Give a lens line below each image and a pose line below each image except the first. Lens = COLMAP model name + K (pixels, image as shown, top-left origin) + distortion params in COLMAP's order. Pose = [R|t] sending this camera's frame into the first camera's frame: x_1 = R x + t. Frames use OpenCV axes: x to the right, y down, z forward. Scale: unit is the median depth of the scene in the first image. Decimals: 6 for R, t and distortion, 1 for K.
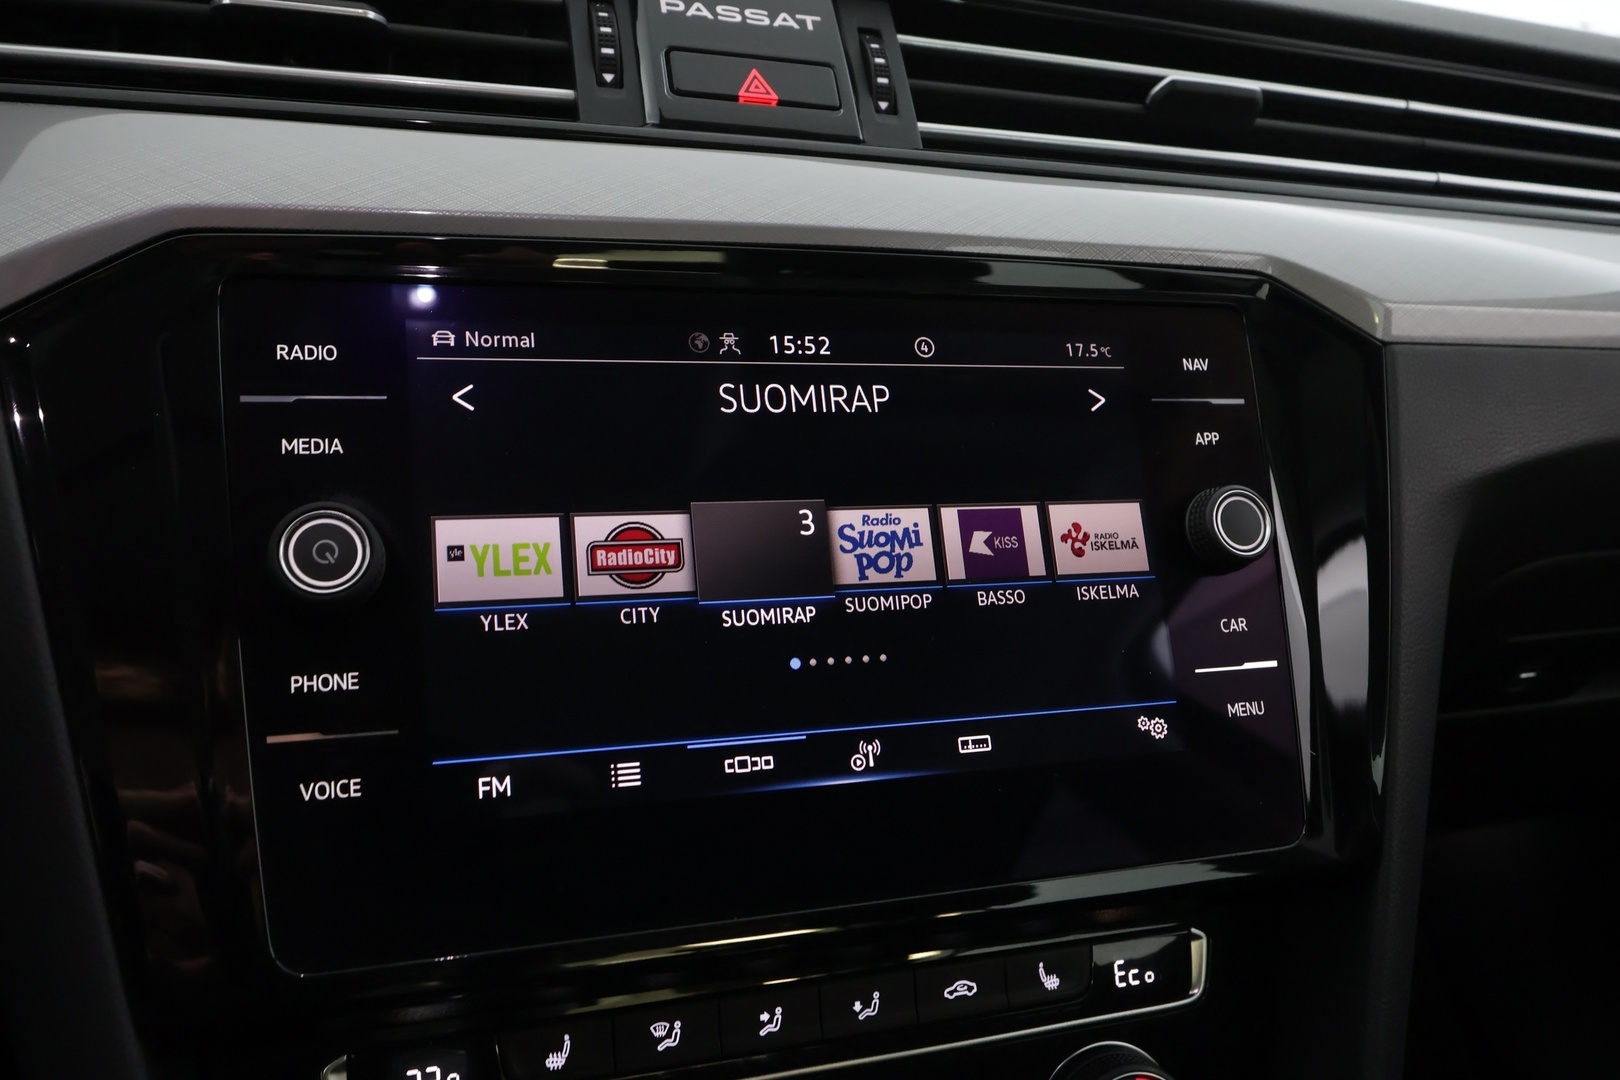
lens RADIAL K [[1276.4, 0, 817.0], [0, 1276.4, 539.2], [0, 0, 1]] dist [-0.001394, 0.013225]
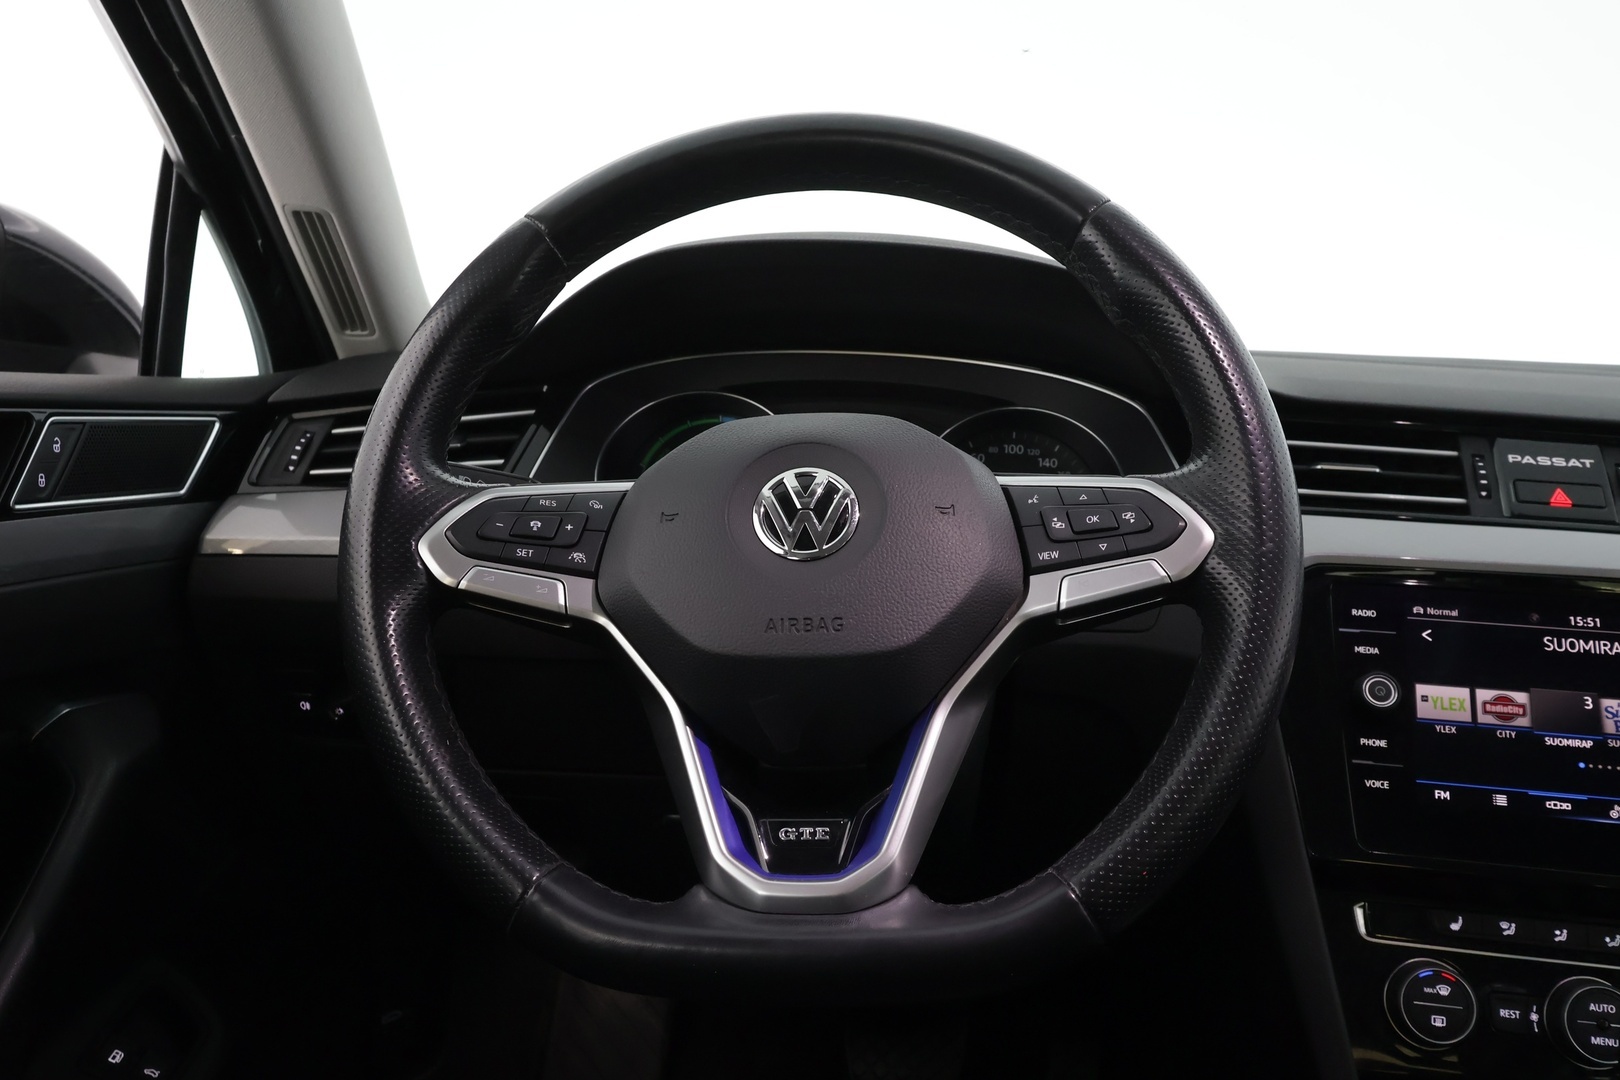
lens RADIAL K [[1276.4, 0, 824.2], [0, 1276.4, 539.3], [0, 0, 1]] dist [-0.001394, 0.013225]
pose [[0.891415, 0.041087, -0.451321, -0.195571], [-0.117834, 0.982643, -0.143279, 0.177345], [0.437600, 0.180902, 0.880784, -1.535858]]
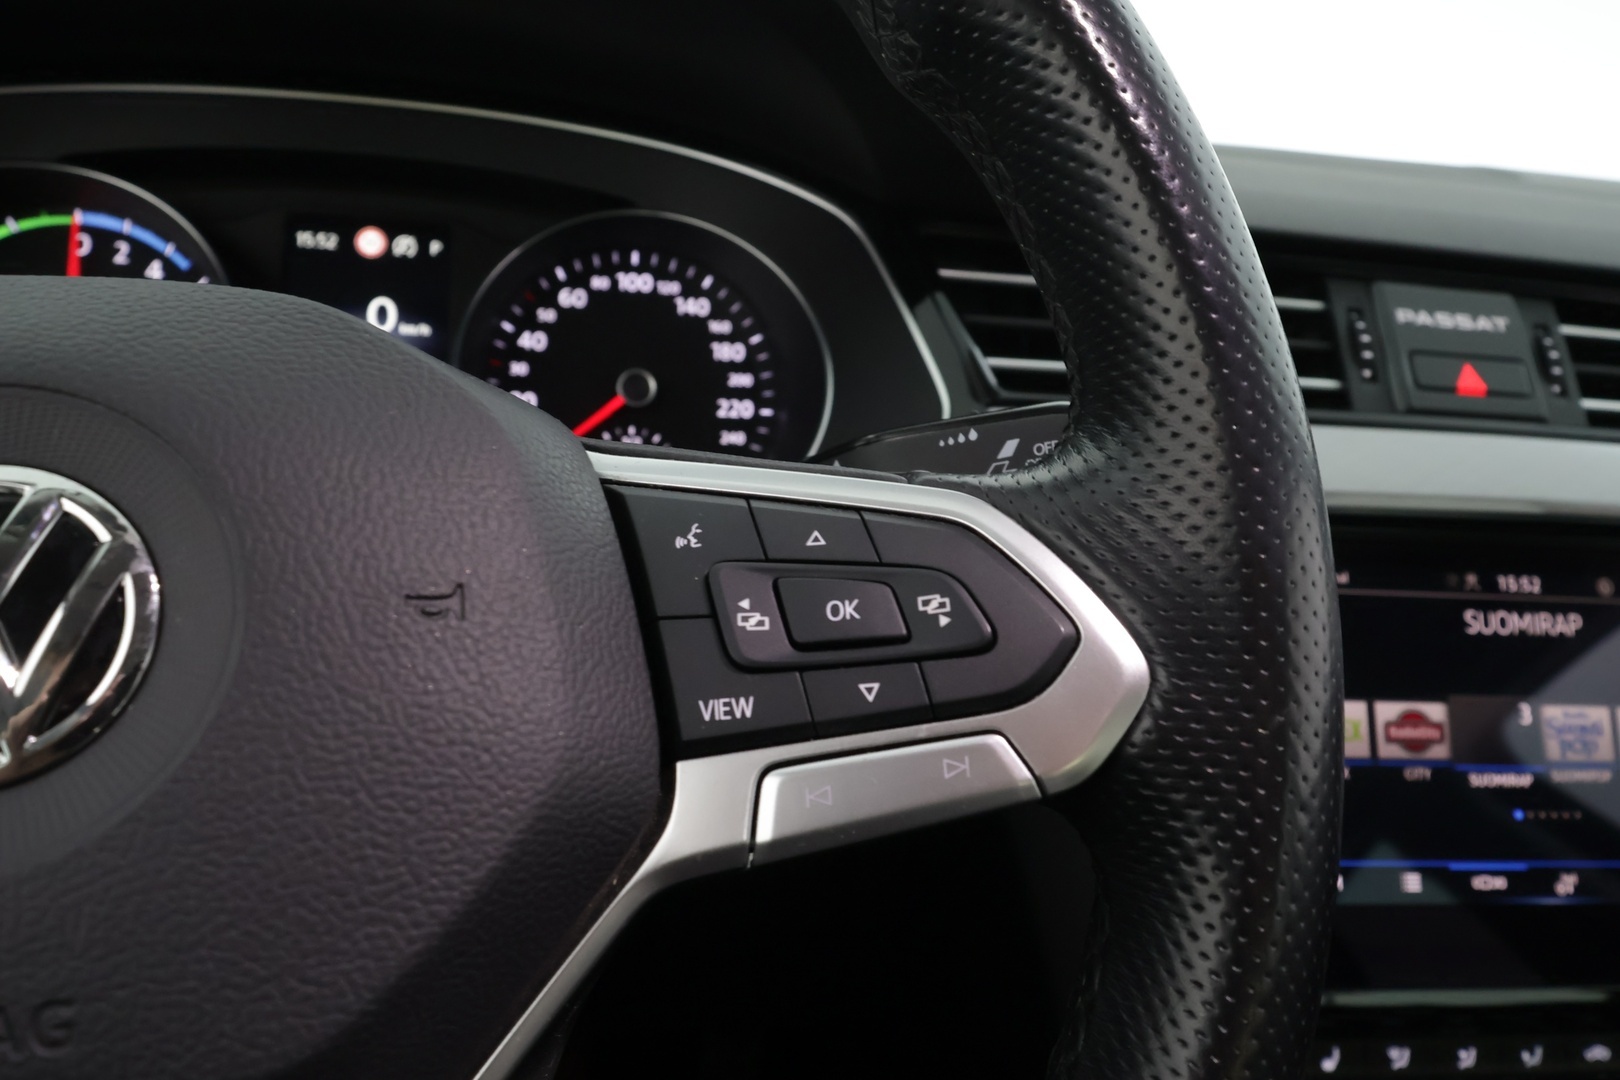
lens RADIAL K [[1276.4, 0, 822.4], [0, 1276.4, 516.6], [0, 0, 1]] dist [-0.001394, 0.013225]
pose [[0.982558, 0.073654, -0.170747, -0.544558], [-0.073061, 0.997280, 0.009761, -0.187355], [0.171001, 0.002884, 0.985267, -0.535870]]
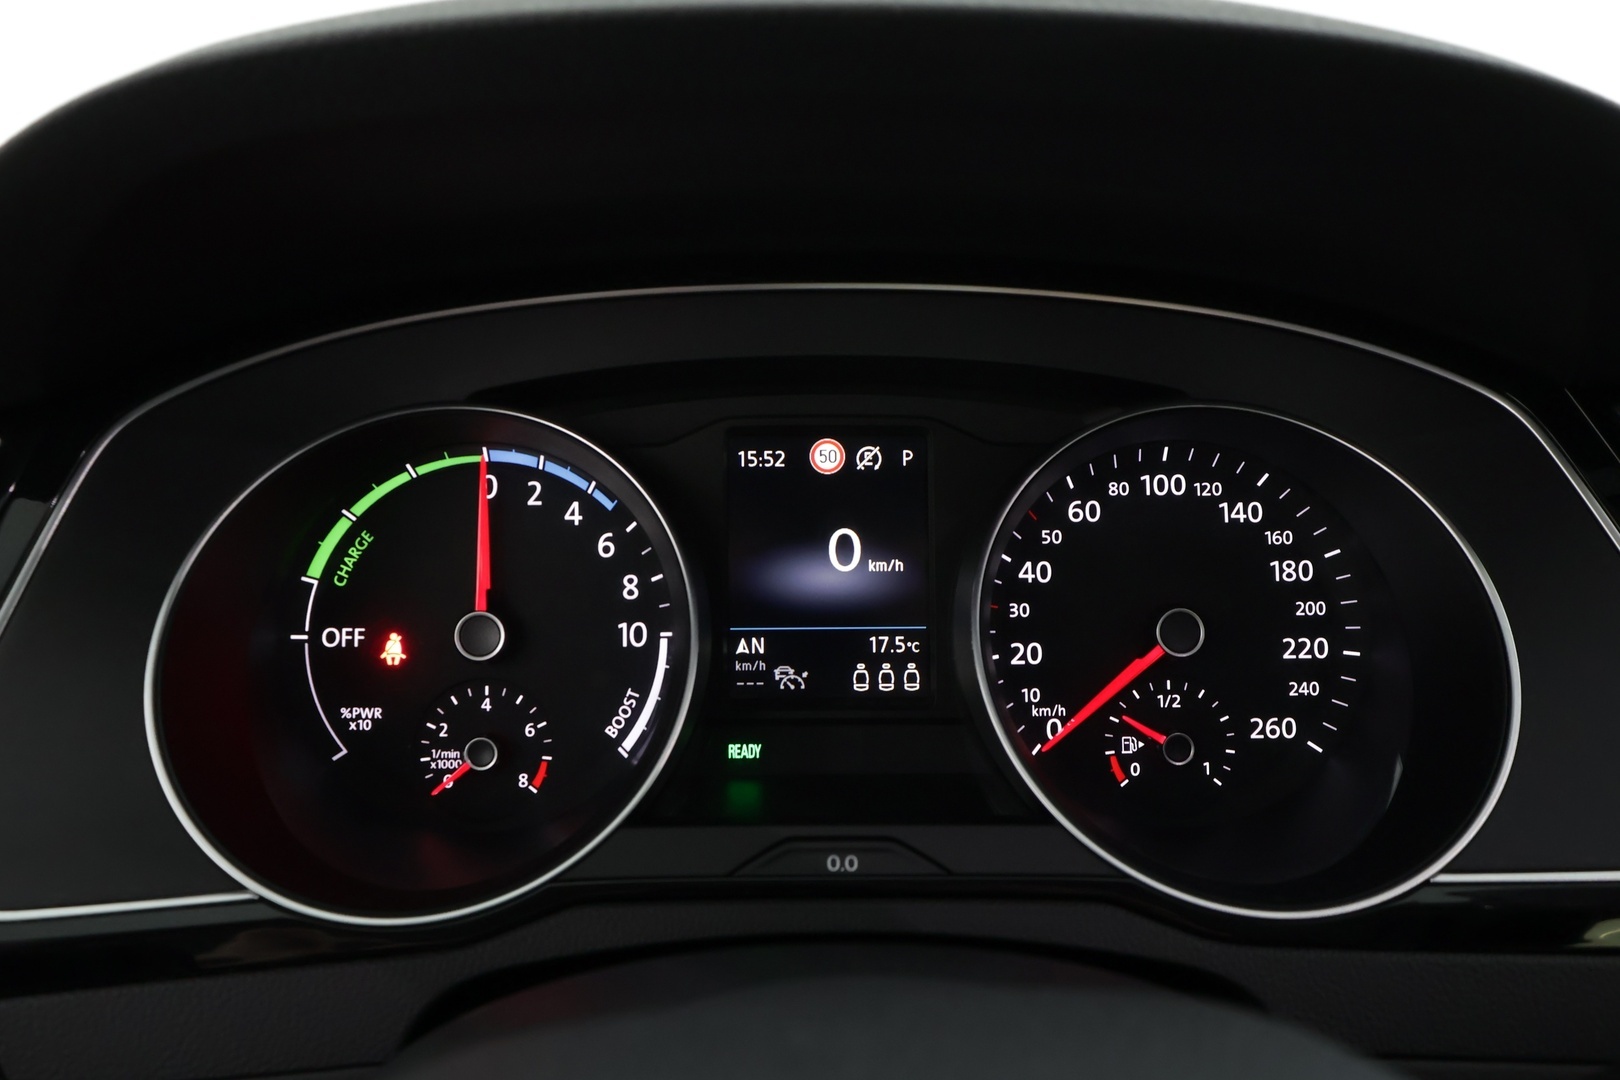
lens RADIAL K [[1276.4, 0, 814.0], [0, 1276.4, 527.2], [0, 0, 1]] dist [-0.001394, 0.013225]
pose [[0.934112, 0.040271, -0.354701, -0.950658], [-0.039125, 0.999180, 0.010403, -0.407841], [0.354829, 0.004160, 0.934922, -0.237234]]
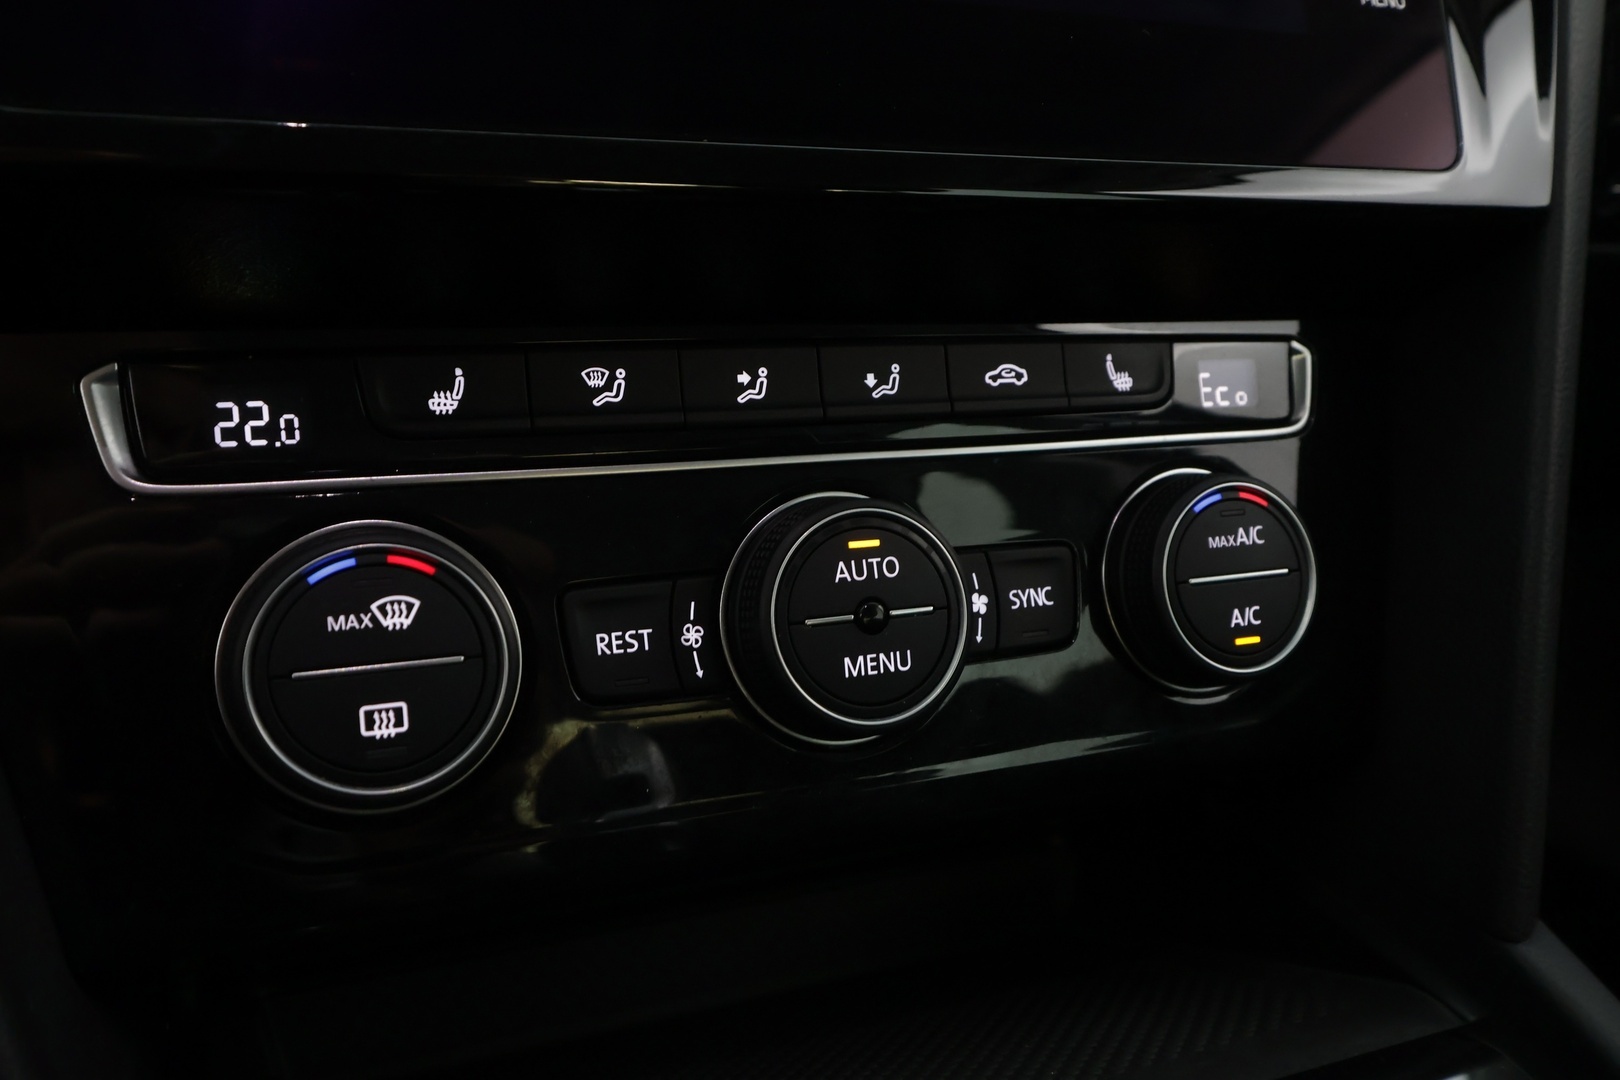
lens RADIAL K [[1276.4, 0, 808.6], [0, 1276.4, 541.2], [0, 0, 1]] dist [-0.001394, 0.013225]
pose [[0.997607, -0.022658, 0.065319, -0.053001], [0.018232, 0.997547, 0.067583, 0.414285], [-0.066690, -0.066230, 0.995573, 0.285723]]
